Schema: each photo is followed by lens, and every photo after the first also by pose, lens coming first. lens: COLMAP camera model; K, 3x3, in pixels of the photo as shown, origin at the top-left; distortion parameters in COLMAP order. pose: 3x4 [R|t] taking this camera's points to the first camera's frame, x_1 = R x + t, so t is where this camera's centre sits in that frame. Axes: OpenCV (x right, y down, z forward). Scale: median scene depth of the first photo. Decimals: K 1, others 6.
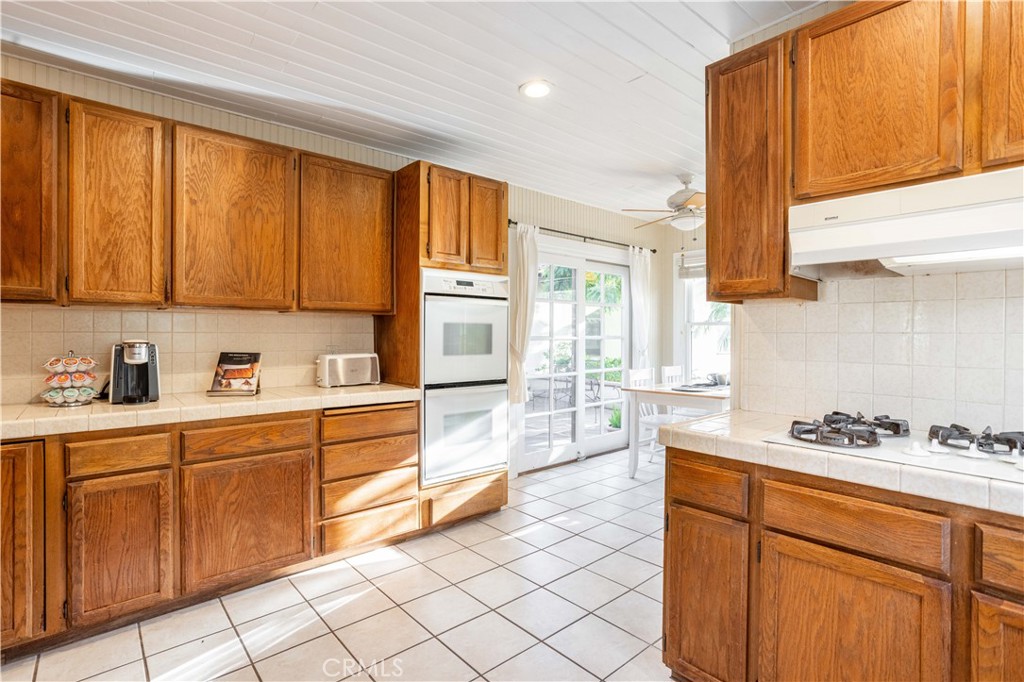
lens RADIAL K [[493.7, 0, 517.4], [0, 493.7, 336.4], [0, 0, 1]] dist [-0.042004, 0.017075]
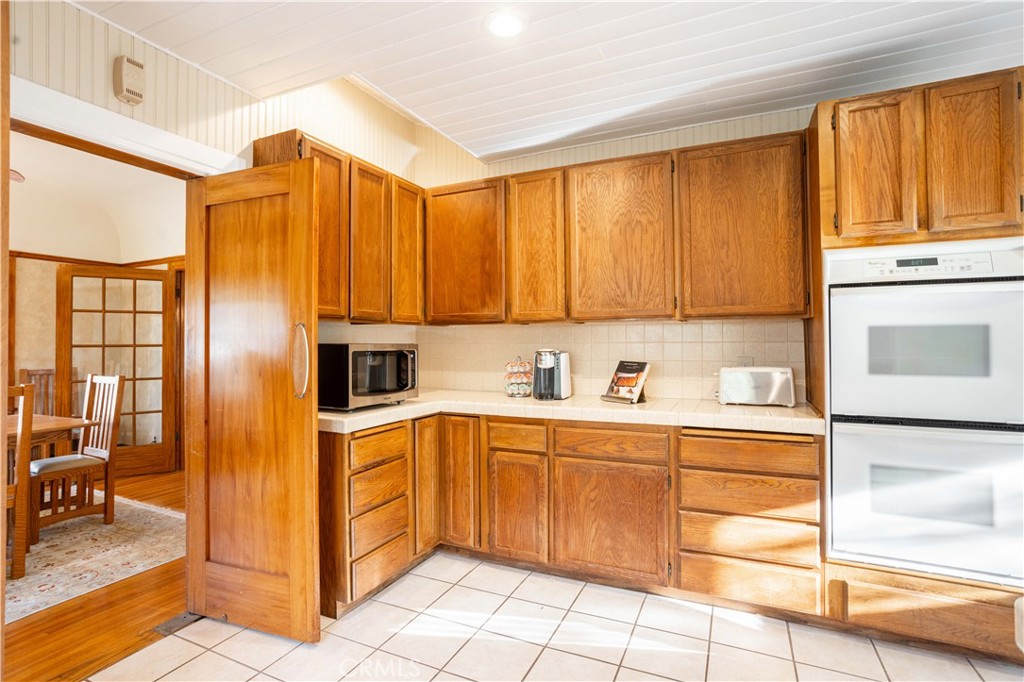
lens RADIAL K [[493.7, 0, 511.9], [0, 493.7, 339.0], [0, 0, 1]] dist [-0.042004, 0.017075]
pose [[0.405750, -0.011398, -0.913913, 0.306251], [0.002045, 0.999931, -0.011563, -0.003730], [0.913982, 0.002823, 0.405745, 0.345812]]
